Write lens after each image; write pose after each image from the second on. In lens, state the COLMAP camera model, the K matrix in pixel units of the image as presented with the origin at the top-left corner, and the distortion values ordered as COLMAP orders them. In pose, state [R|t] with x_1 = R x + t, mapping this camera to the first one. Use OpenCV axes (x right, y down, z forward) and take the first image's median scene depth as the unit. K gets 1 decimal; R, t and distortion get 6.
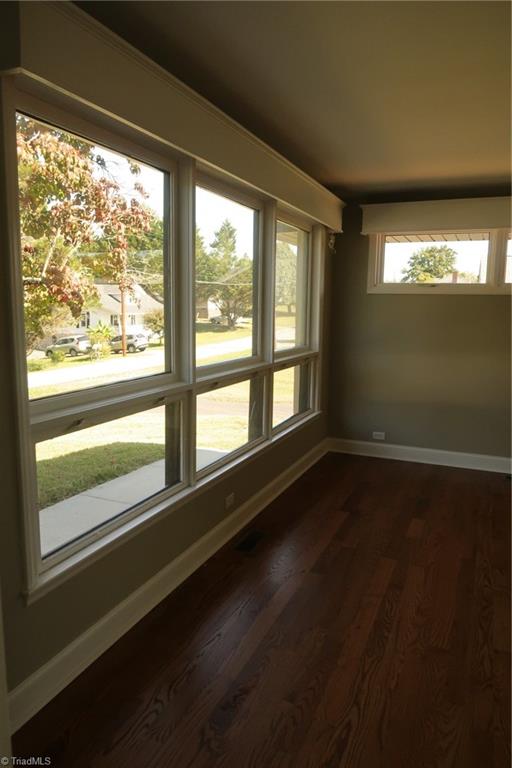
lens RADIAL K [[532.2, 0, 256.0], [0, 532.2, 384.0], [0, 0, 1]] dist [-0.001991, -0.000309]
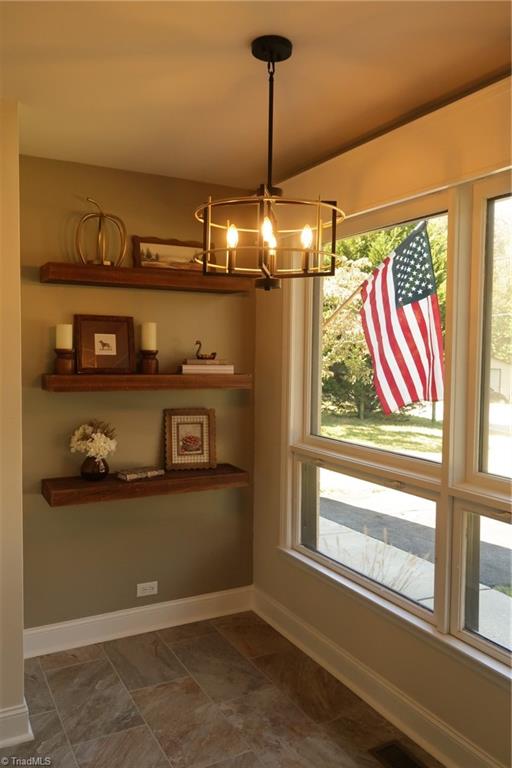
lens RADIAL K [[611.9, 0, 256.0], [0, 611.9, 384.0], [0, 0, 1]] dist [0.004376, -0.002509]
pose [[-0.623582, 0.028636, -0.781233, 0.693444], [-0.131139, 0.981336, 0.140646, -0.224820], [0.770680, 0.190155, -0.608189, 1.340287]]
